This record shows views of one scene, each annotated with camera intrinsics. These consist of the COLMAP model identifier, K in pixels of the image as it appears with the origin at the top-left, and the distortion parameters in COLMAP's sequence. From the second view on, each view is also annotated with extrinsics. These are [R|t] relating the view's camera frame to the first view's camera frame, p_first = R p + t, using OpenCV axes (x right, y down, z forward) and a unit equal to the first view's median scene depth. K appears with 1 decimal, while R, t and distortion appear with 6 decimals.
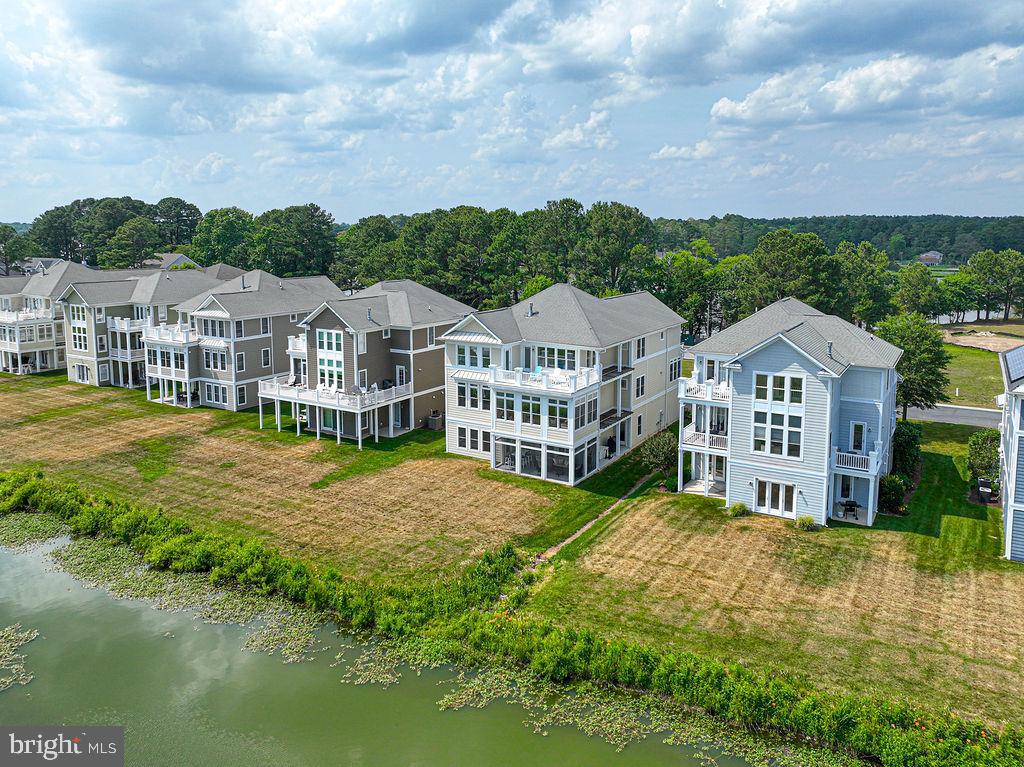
lens RADIAL K [[753.5, 0, 517.7], [0, 753.5, 384.3], [0, 0, 1]] dist [0.014174, 0.003930]
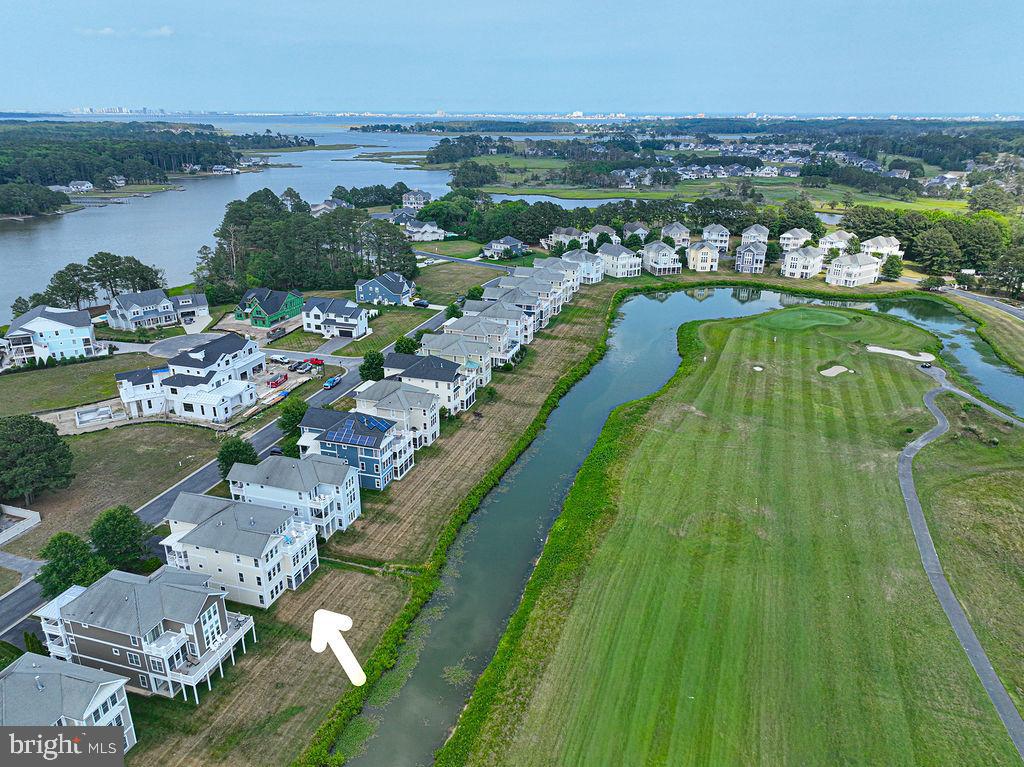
lens RADIAL K [[753.5, 0, 517.7], [0, 753.5, 384.3], [0, 0, 1]] dist [0.014174, 0.003930]
pose [[-0.290389, -0.344347, 0.892804, -1.870683], [0.165144, 0.900975, 0.401212, -1.126120], [-0.942550, 0.263949, -0.204767, 0.701813]]
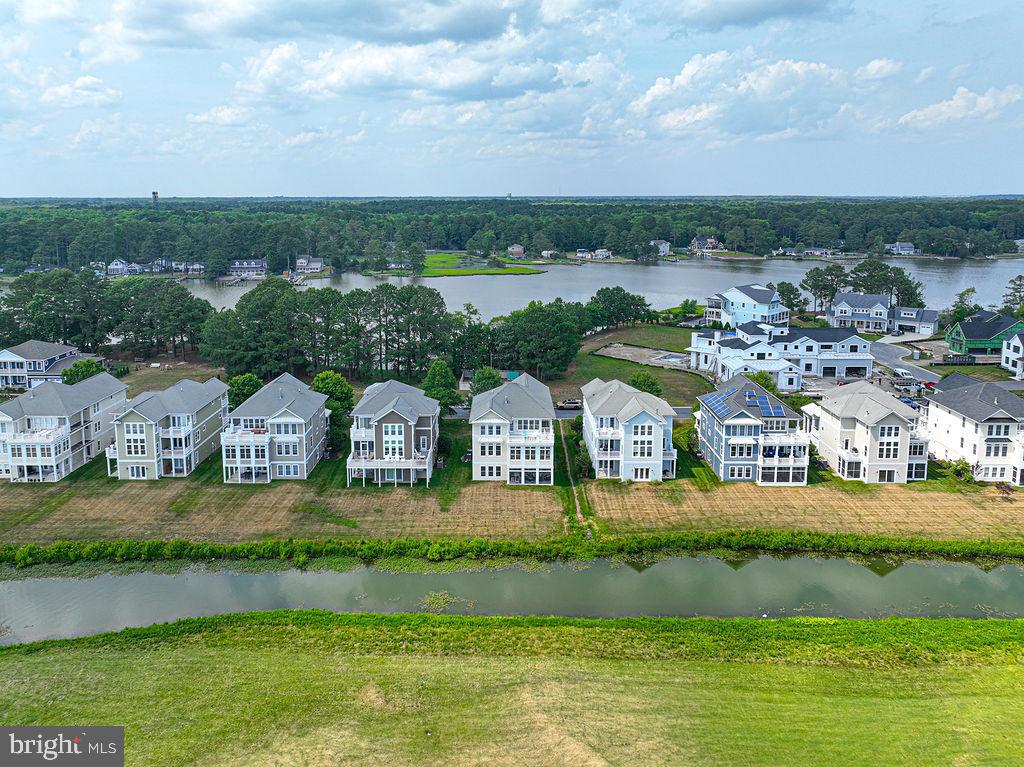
lens RADIAL K [[753.5, 0, 517.7], [0, 753.5, 384.3], [0, 0, 1]] dist [0.014174, 0.003930]
pose [[0.852767, -0.126137, 0.506831, -1.006438], [0.103259, 0.991962, 0.073136, -0.299278], [-0.511982, -0.010033, 0.858937, -0.735958]]
